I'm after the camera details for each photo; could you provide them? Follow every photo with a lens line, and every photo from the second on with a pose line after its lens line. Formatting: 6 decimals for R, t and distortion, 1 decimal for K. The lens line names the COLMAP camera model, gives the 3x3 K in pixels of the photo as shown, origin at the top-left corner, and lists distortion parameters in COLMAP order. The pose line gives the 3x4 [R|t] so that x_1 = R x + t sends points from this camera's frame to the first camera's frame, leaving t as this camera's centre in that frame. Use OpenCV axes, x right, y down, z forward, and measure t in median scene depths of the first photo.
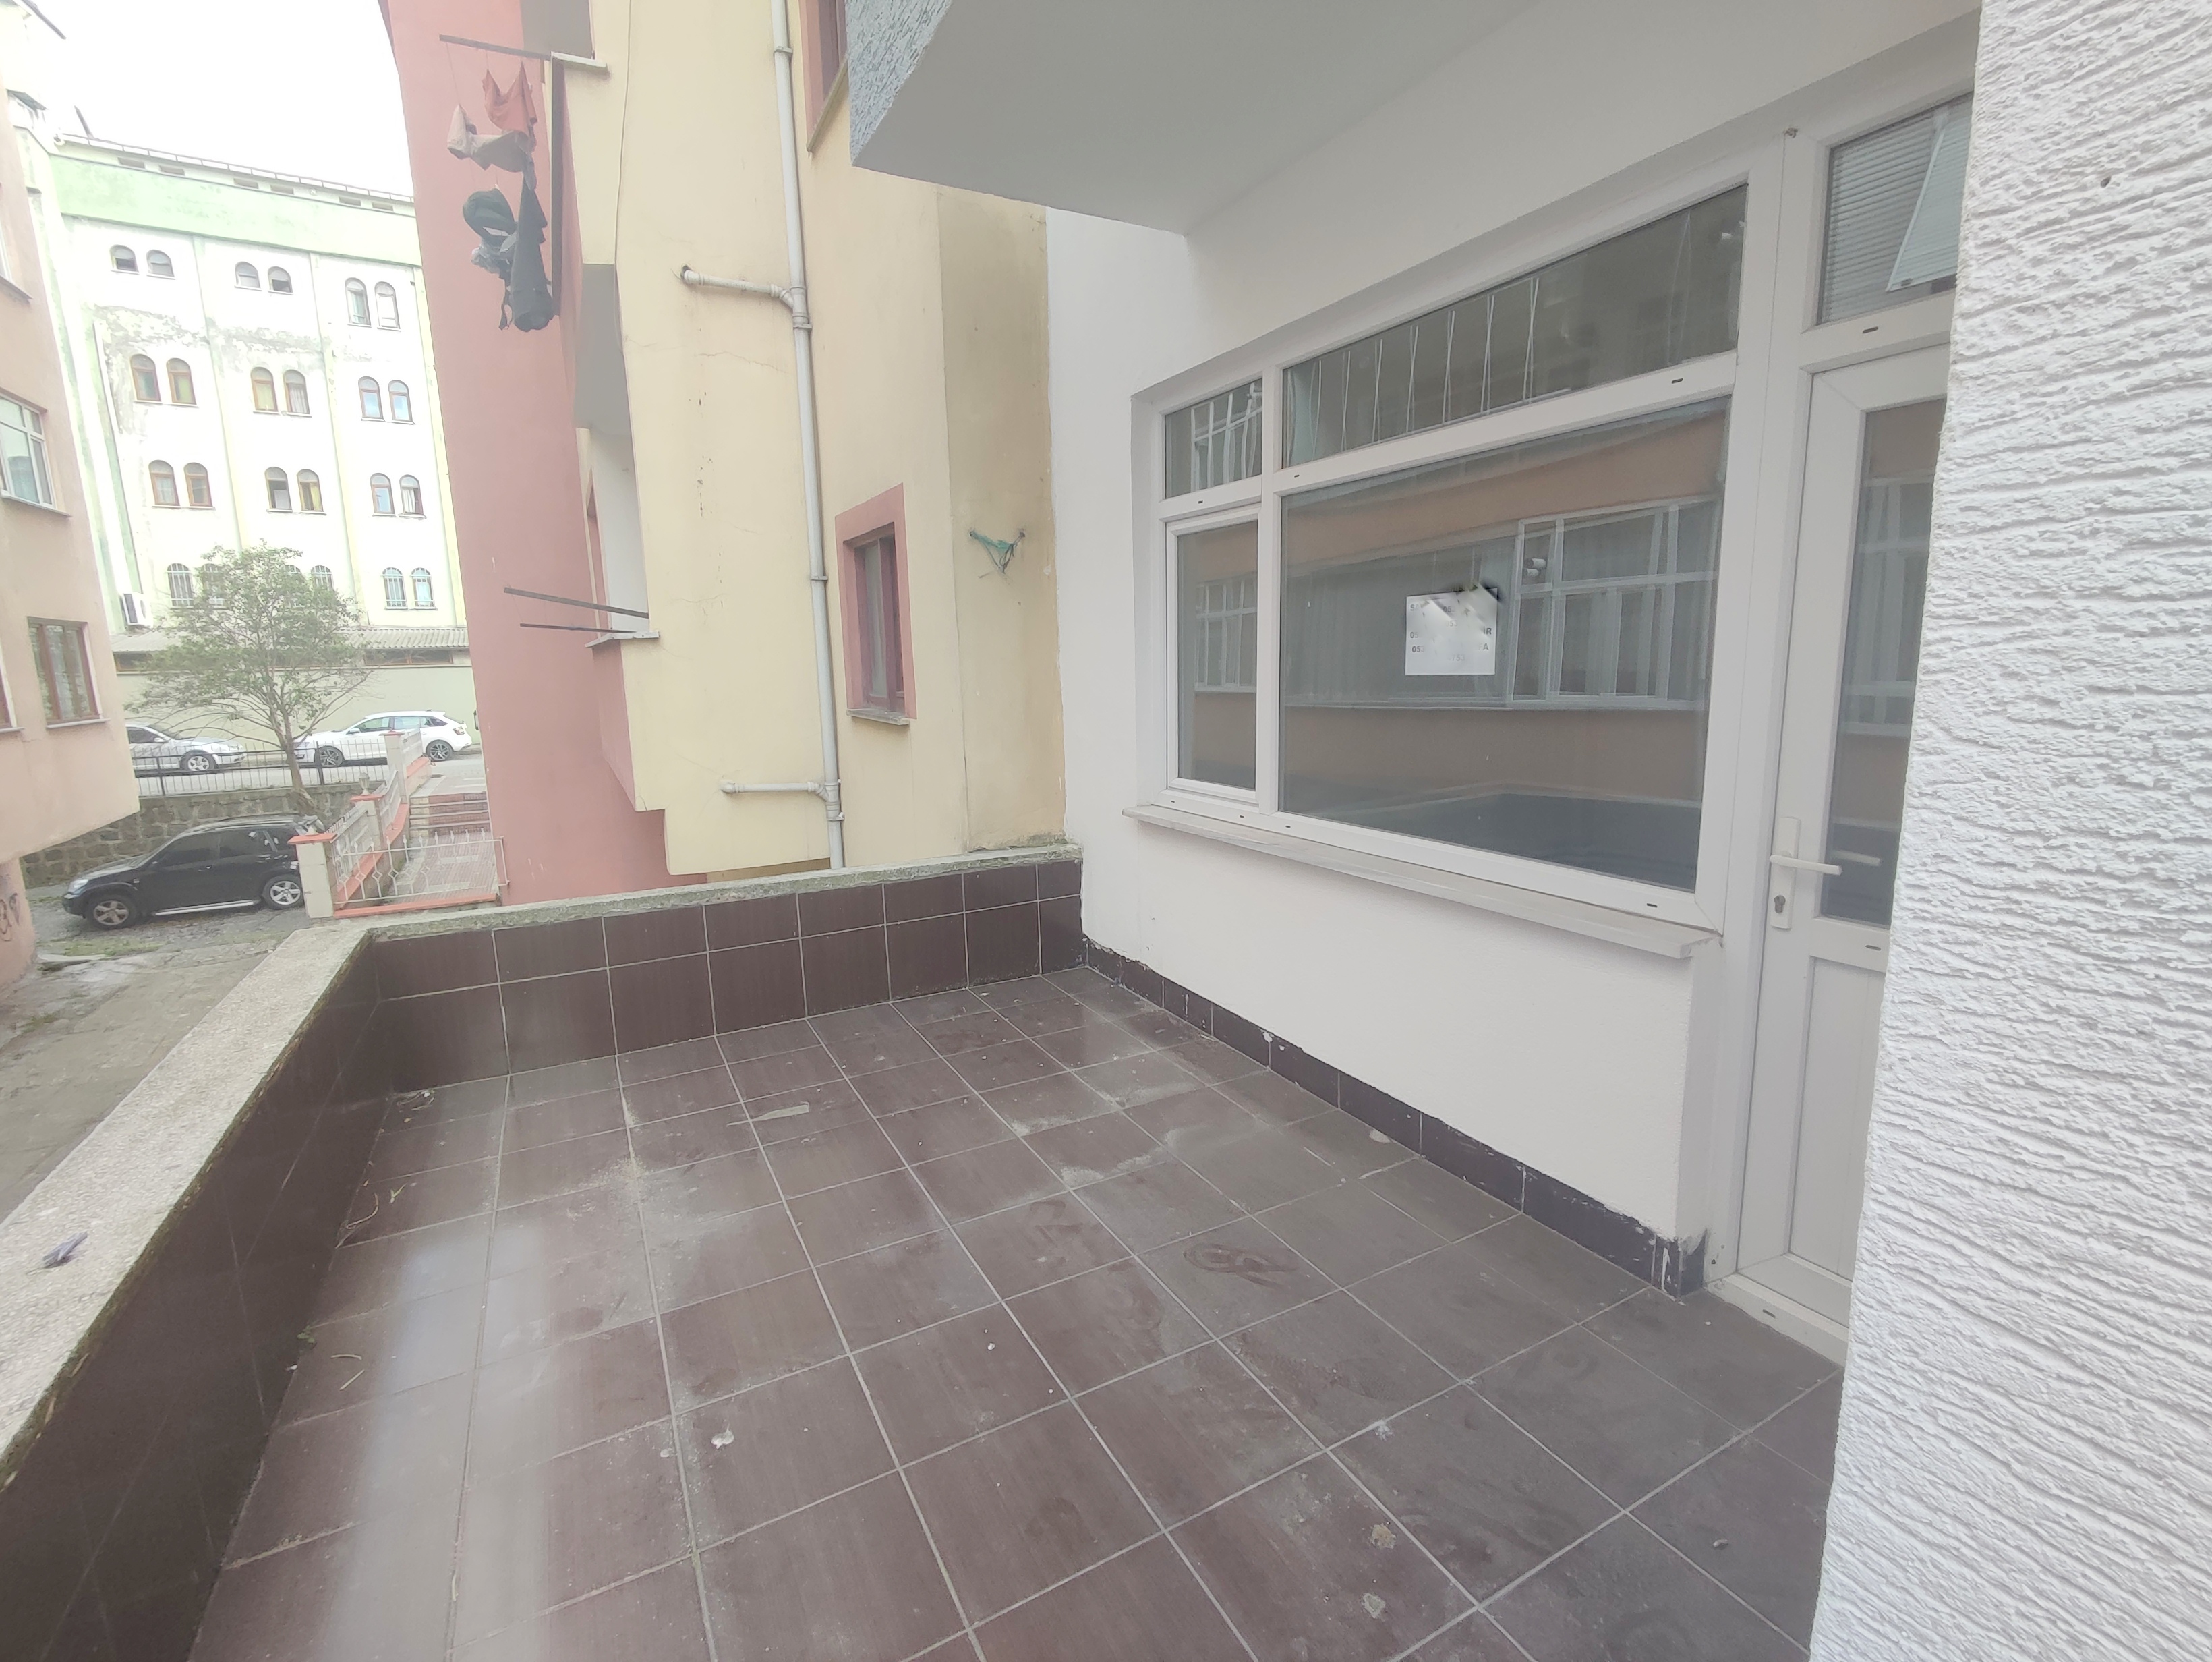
lens RADIAL K [[1006.7, 0, 1097.9], [0, 1006.7, 816.2], [0, 0, 1]] dist [0.001279, -0.000688]
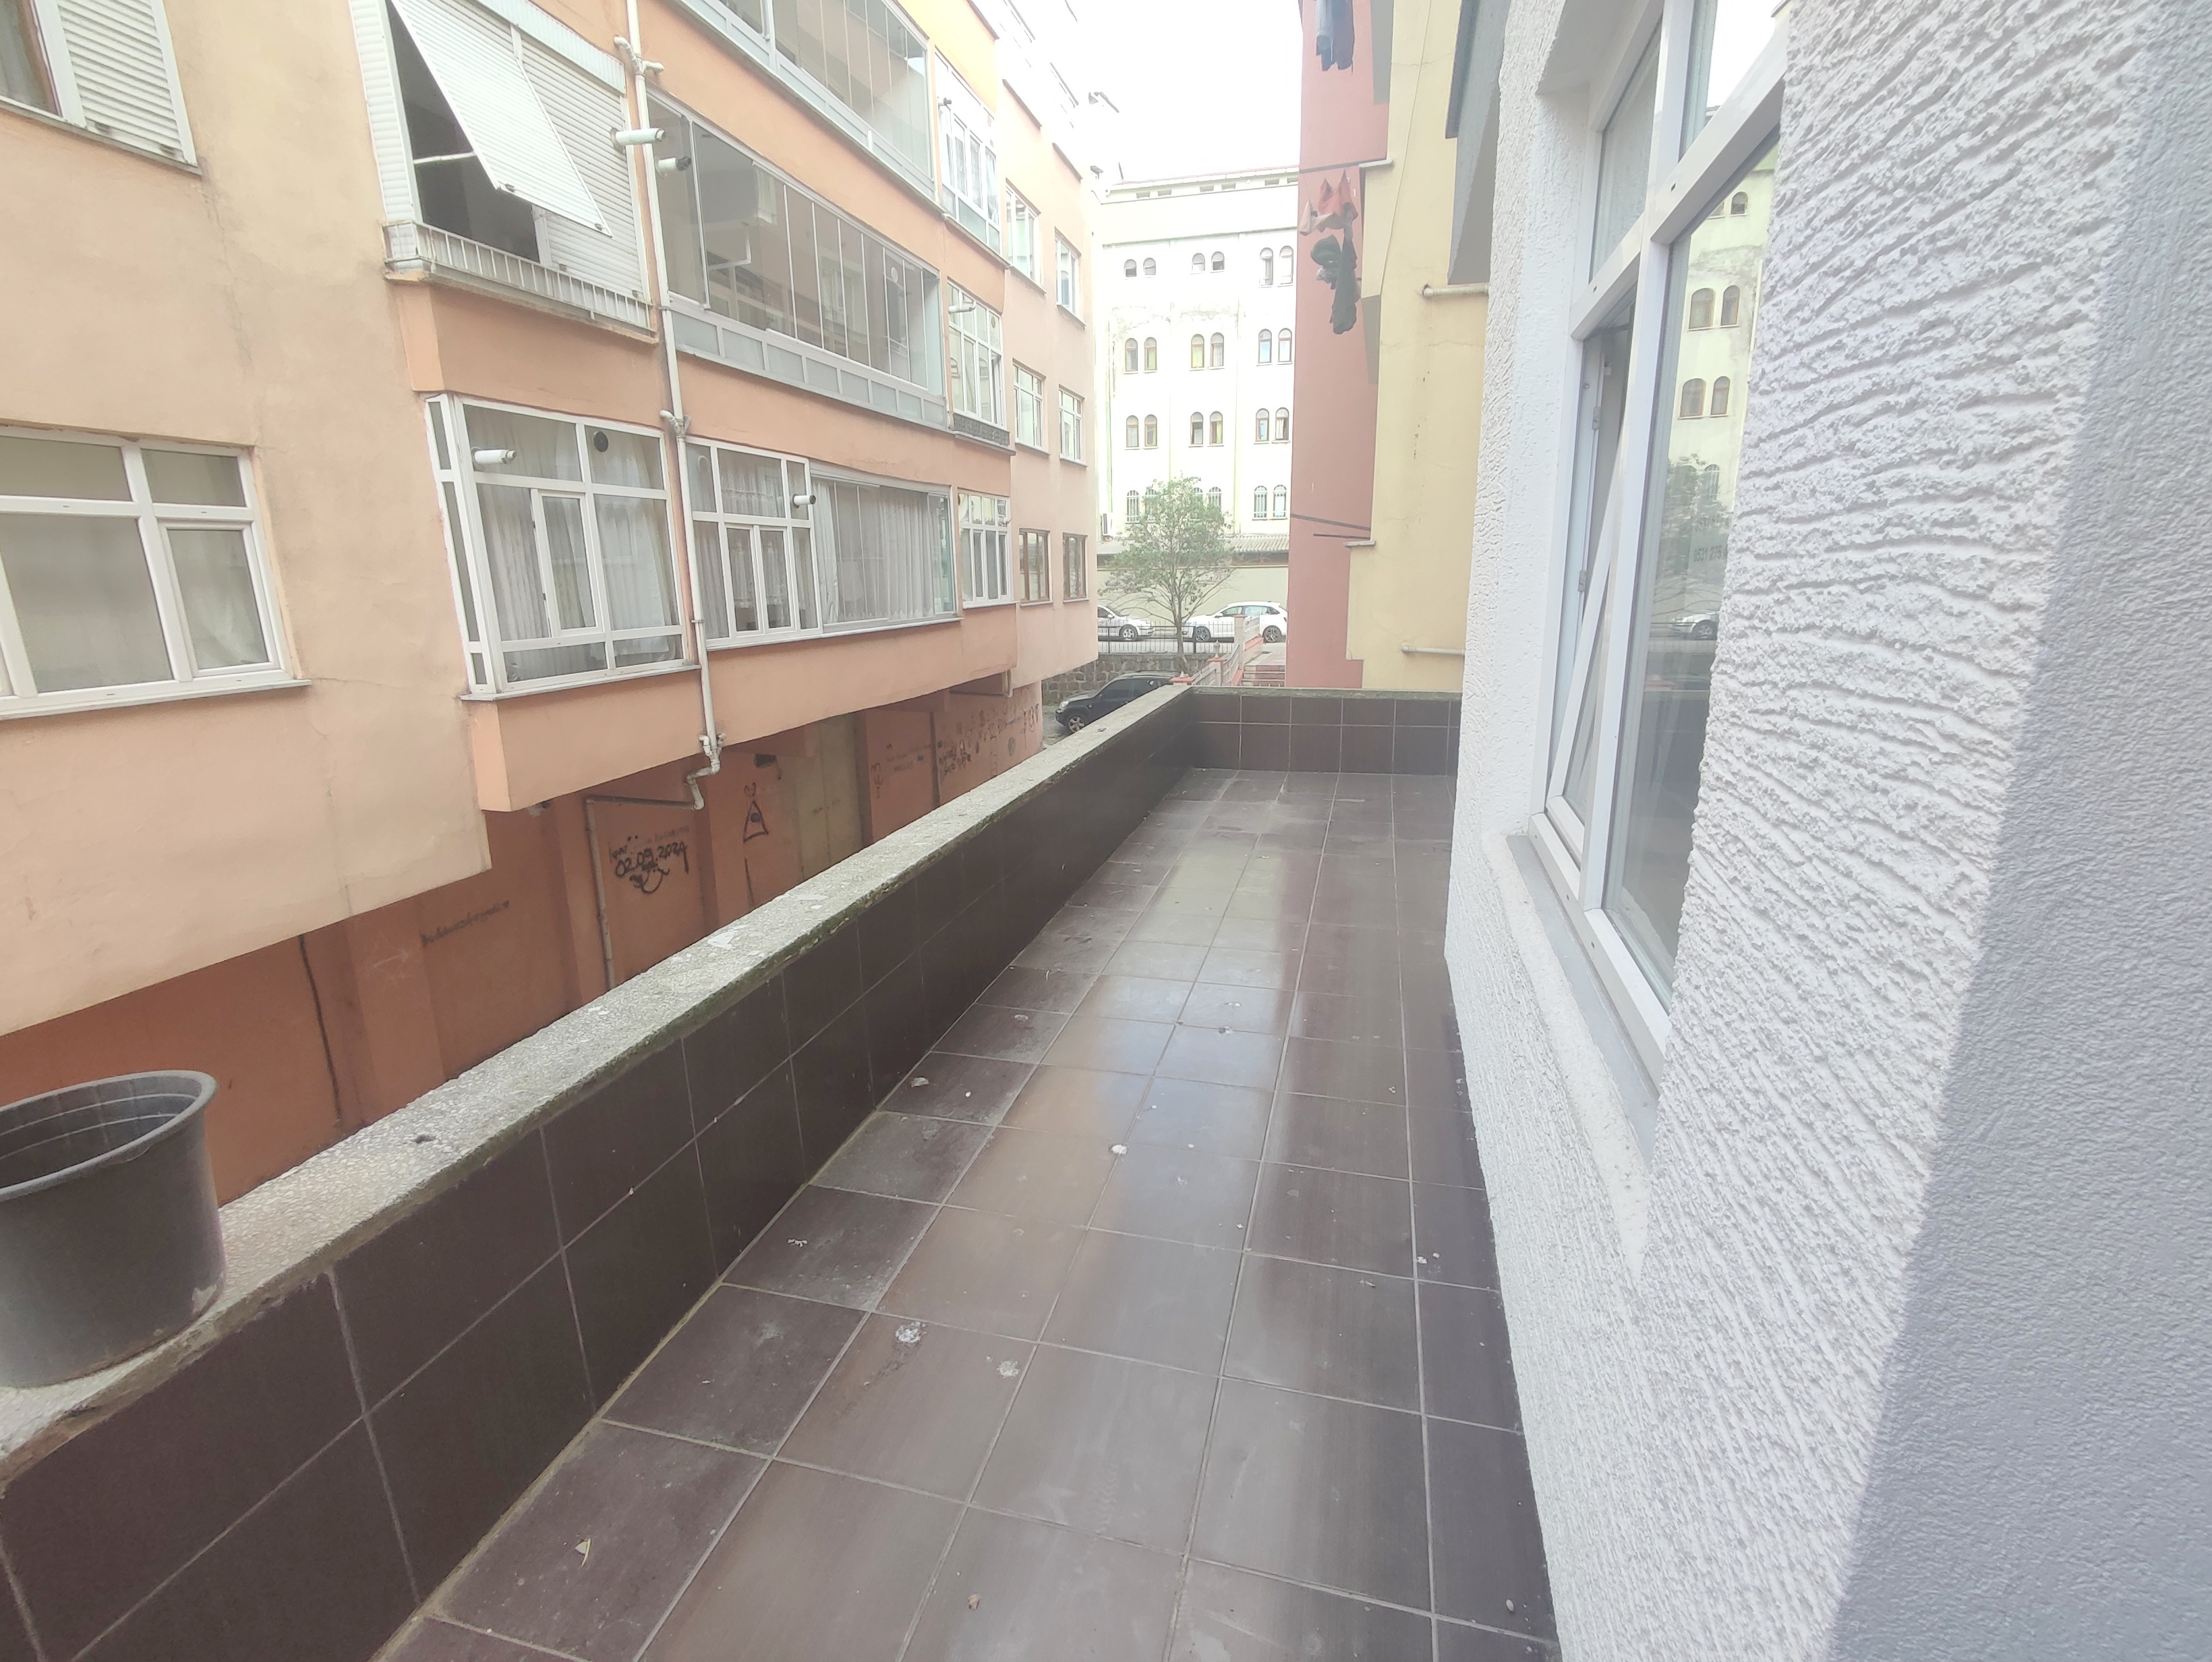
lens RADIAL K [[1008.3, 0, 1092.7], [0, 1008.3, 818.8], [0, 0, 1]] dist [0.004815, -0.003257]
pose [[0.722632, 0.175350, -0.668622, 0.078427], [-0.111427, 0.984189, 0.137681, 0.015143], [0.682193, -0.024990, 0.730745, -0.092696]]
